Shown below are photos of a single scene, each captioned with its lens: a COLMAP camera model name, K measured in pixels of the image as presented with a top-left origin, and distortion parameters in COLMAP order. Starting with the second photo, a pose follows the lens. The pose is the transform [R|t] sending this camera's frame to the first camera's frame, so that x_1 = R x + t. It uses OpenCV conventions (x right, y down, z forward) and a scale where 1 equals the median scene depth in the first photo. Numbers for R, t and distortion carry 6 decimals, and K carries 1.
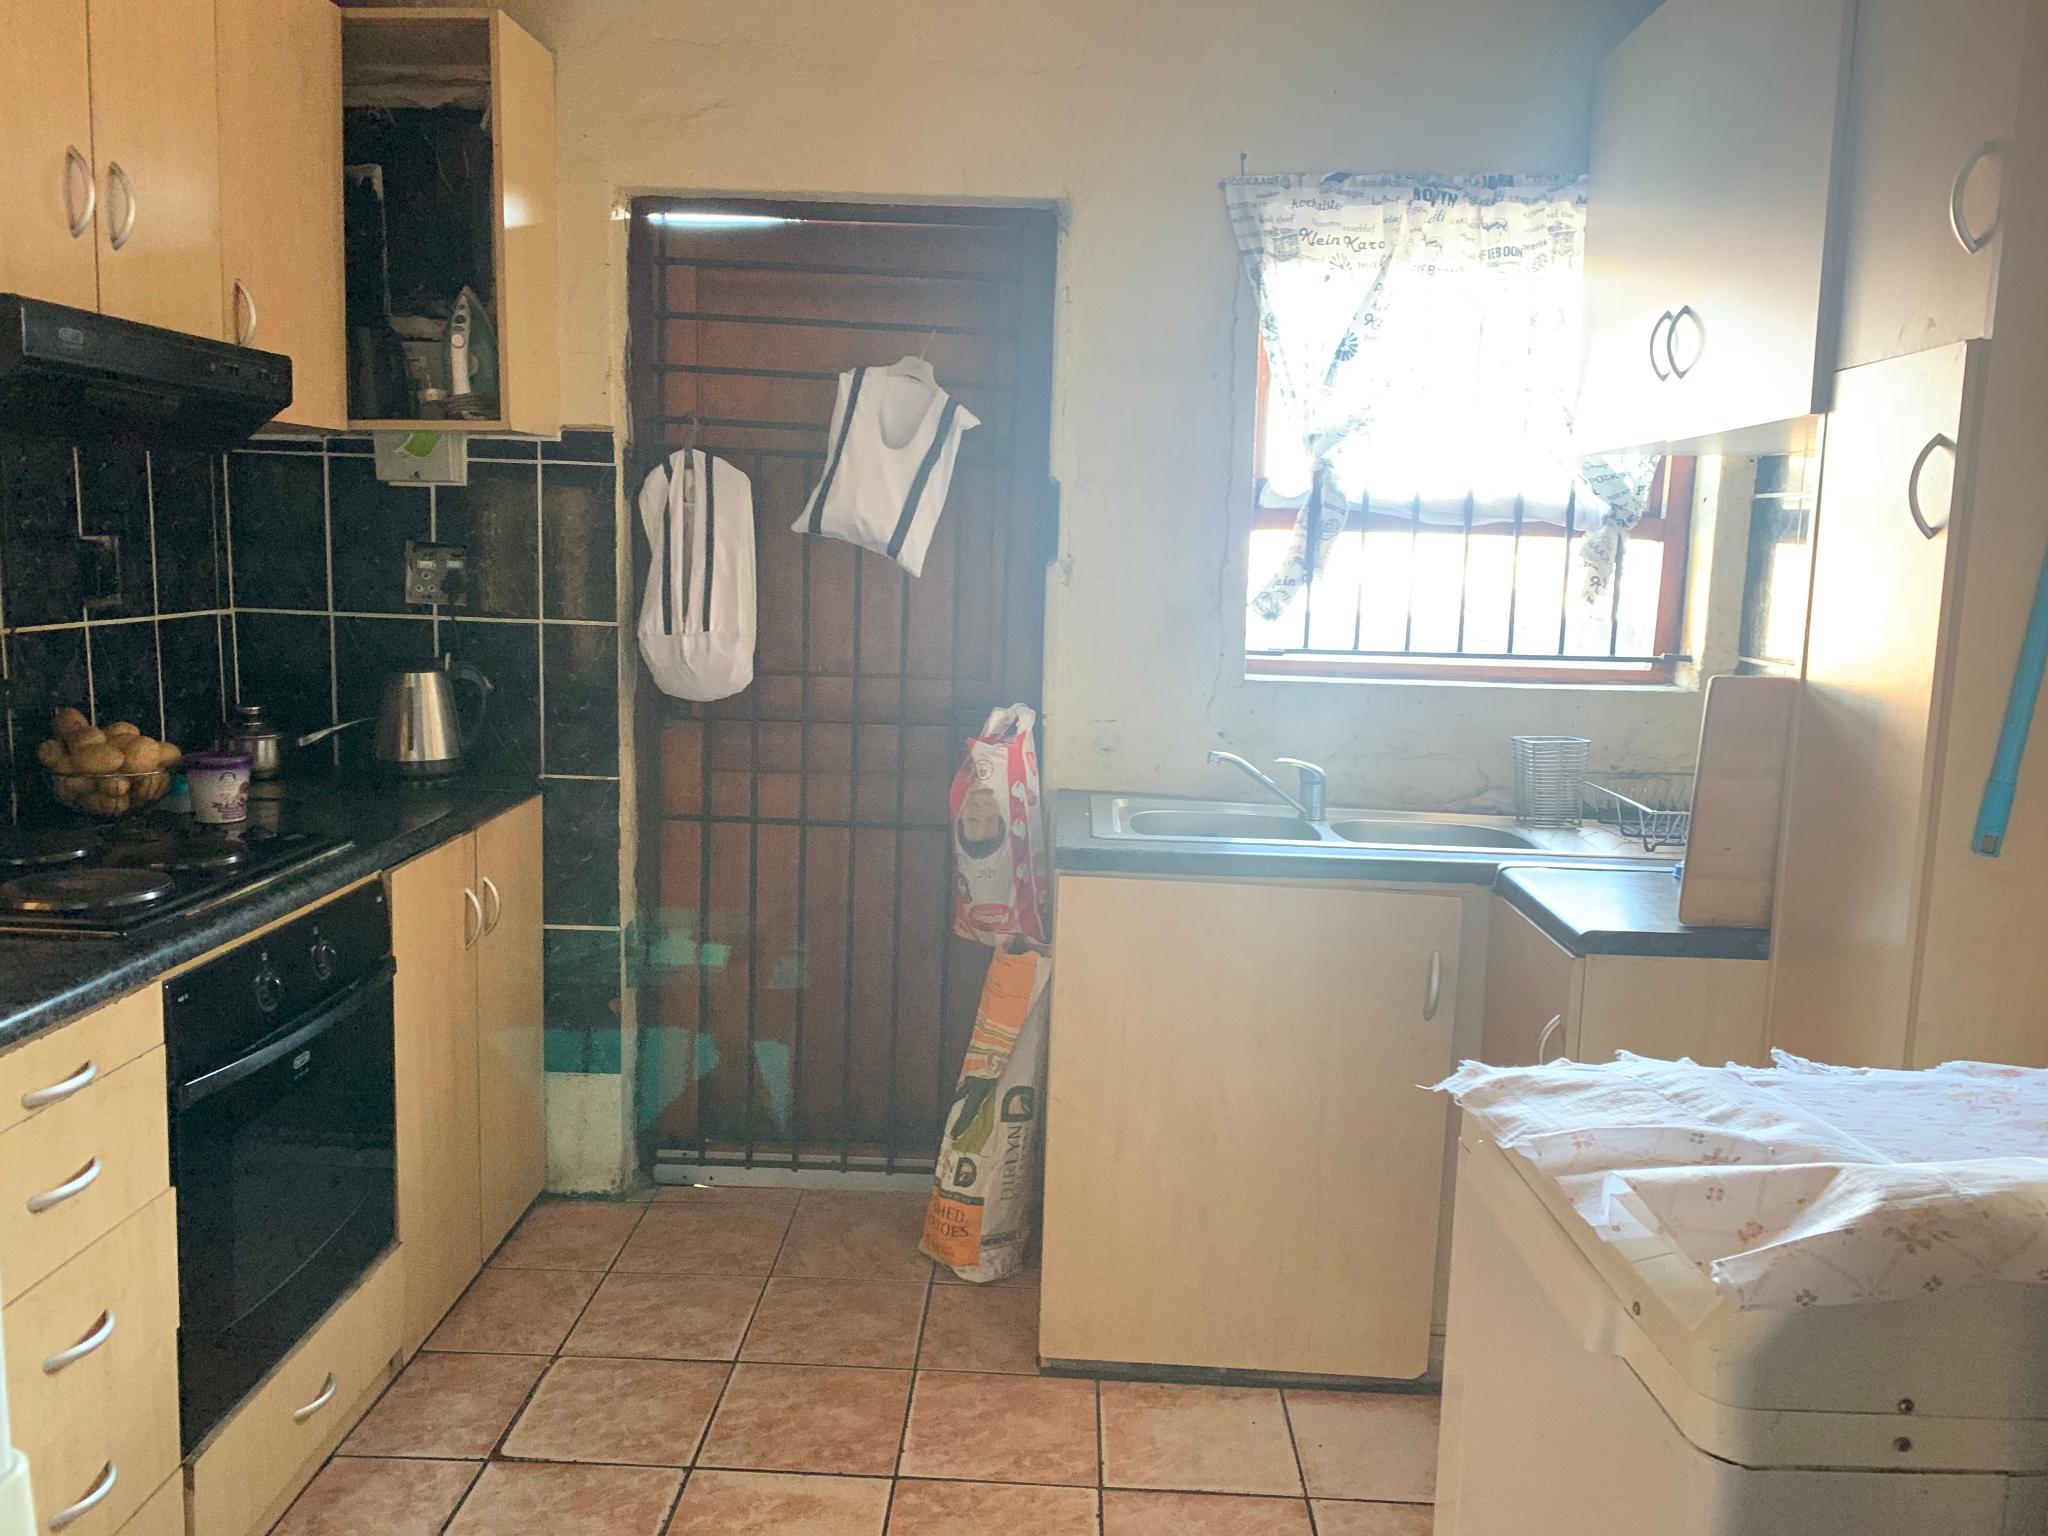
lens RADIAL K [[1610.5, 0, 1024.0], [0, 1610.5, 768.0], [0, 0, 1]] dist [0.017444, -0.081337]
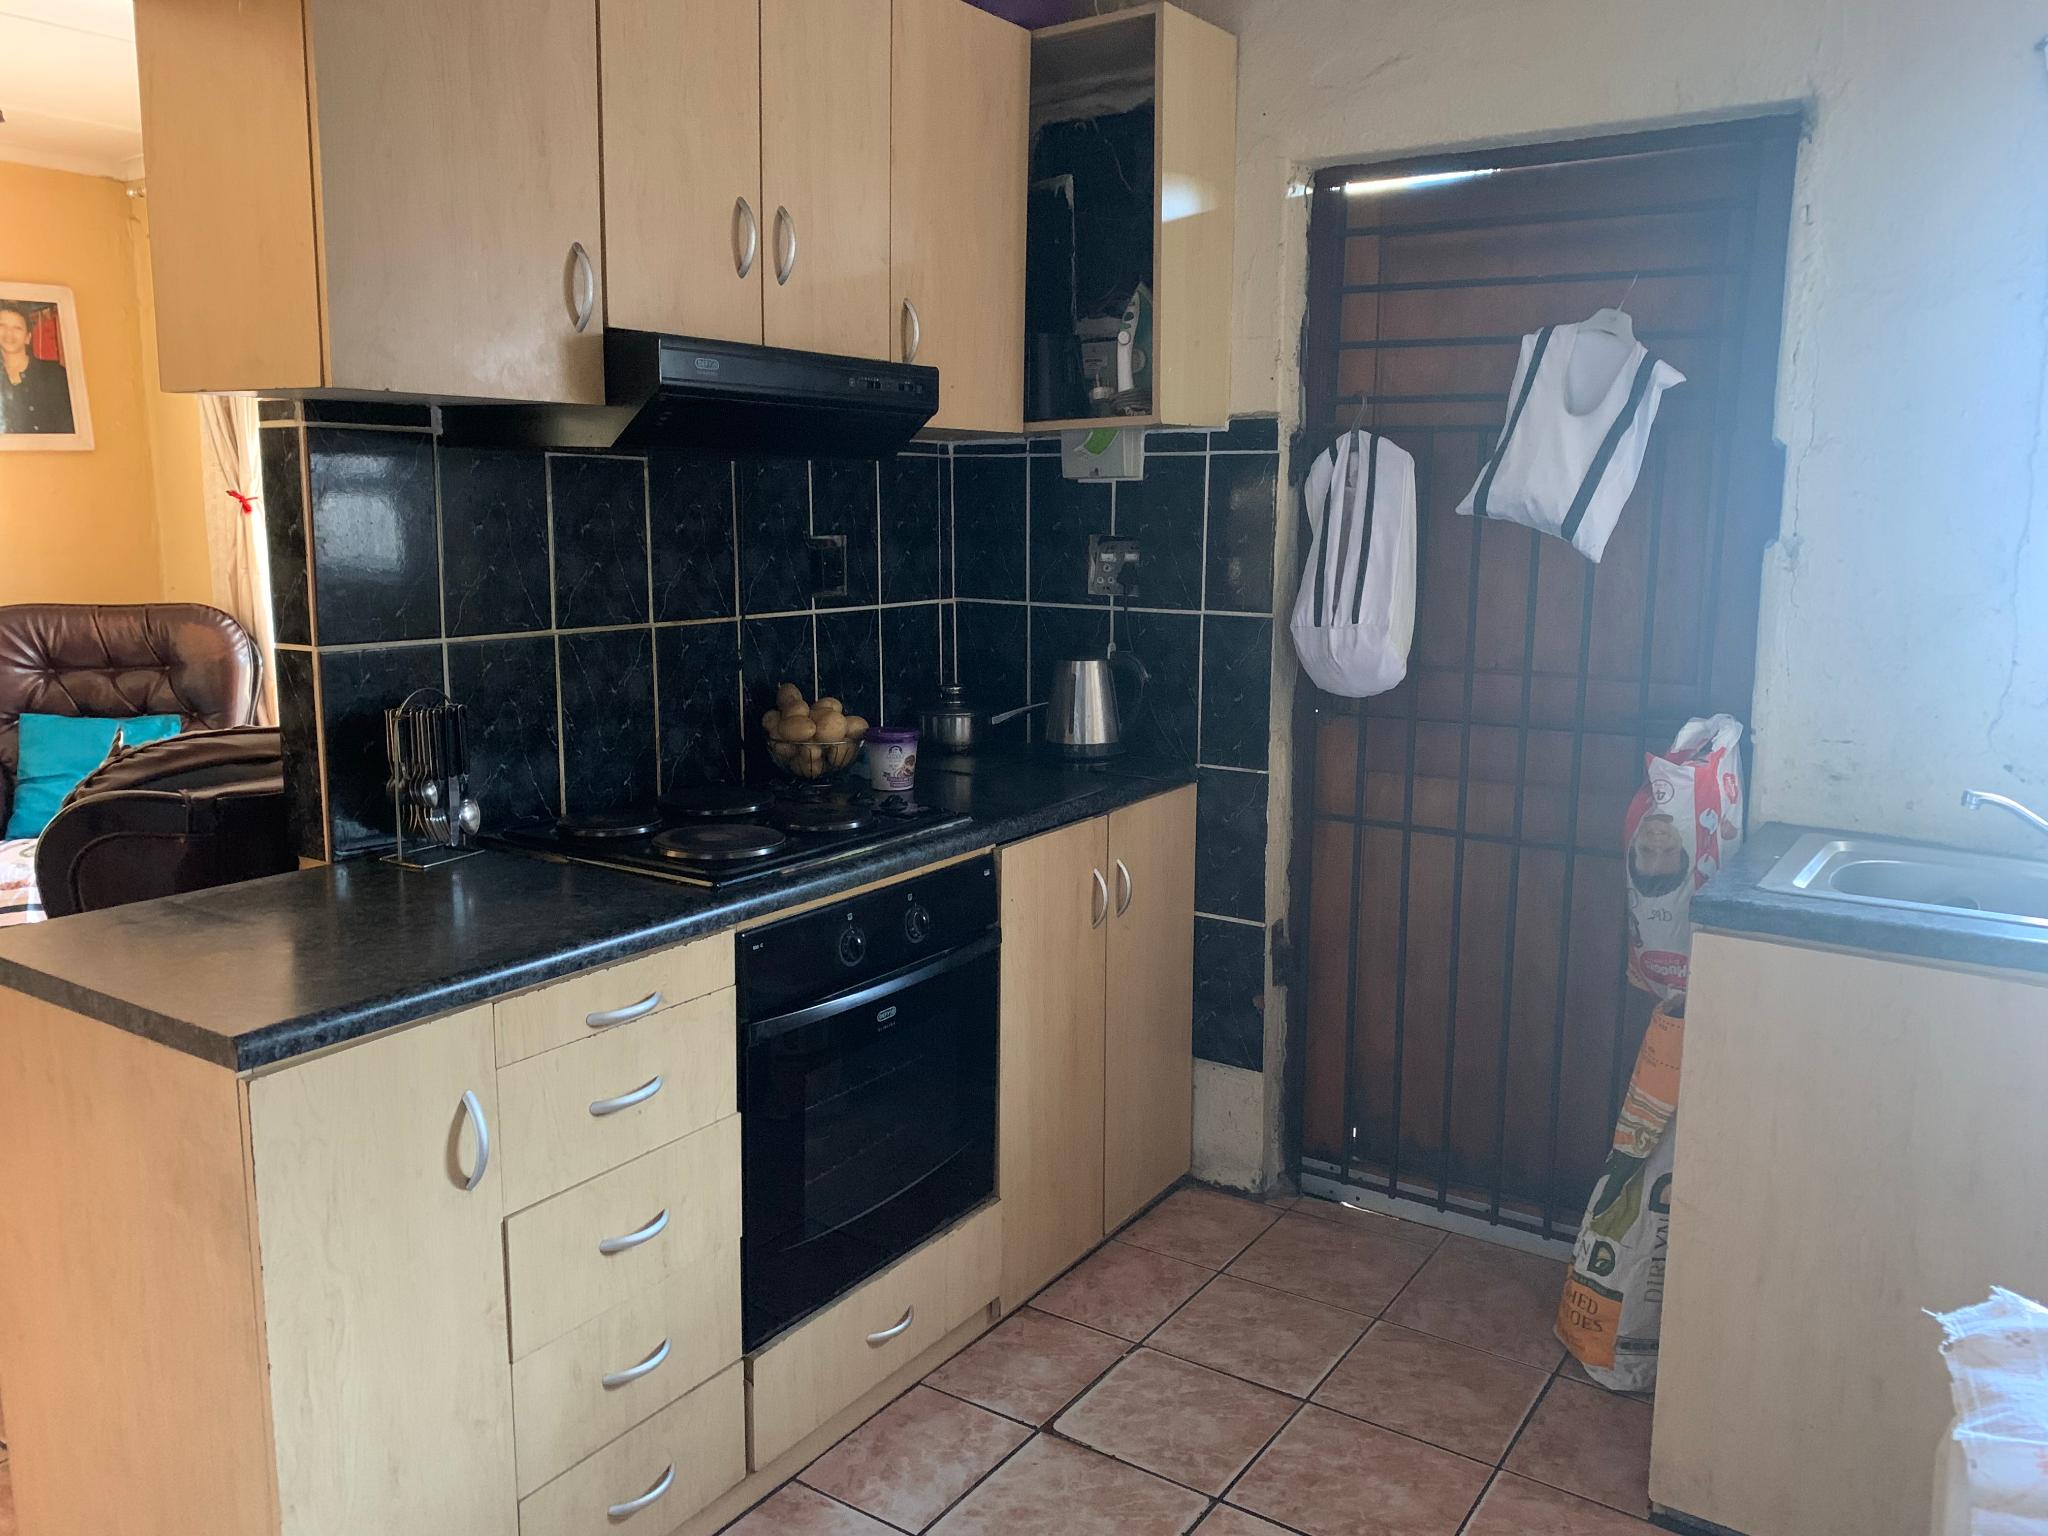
lens RADIAL K [[1555.7, 0, 1020.6], [0, 1555.7, 758.4], [0, 0, 1]] dist [0.059567, -0.168473]
pose [[0.822578, 0.060969, -0.565374, 0.163298], [-0.056559, 0.998078, 0.025342, -0.018279], [0.565832, 0.011131, 0.824445, 0.137112]]
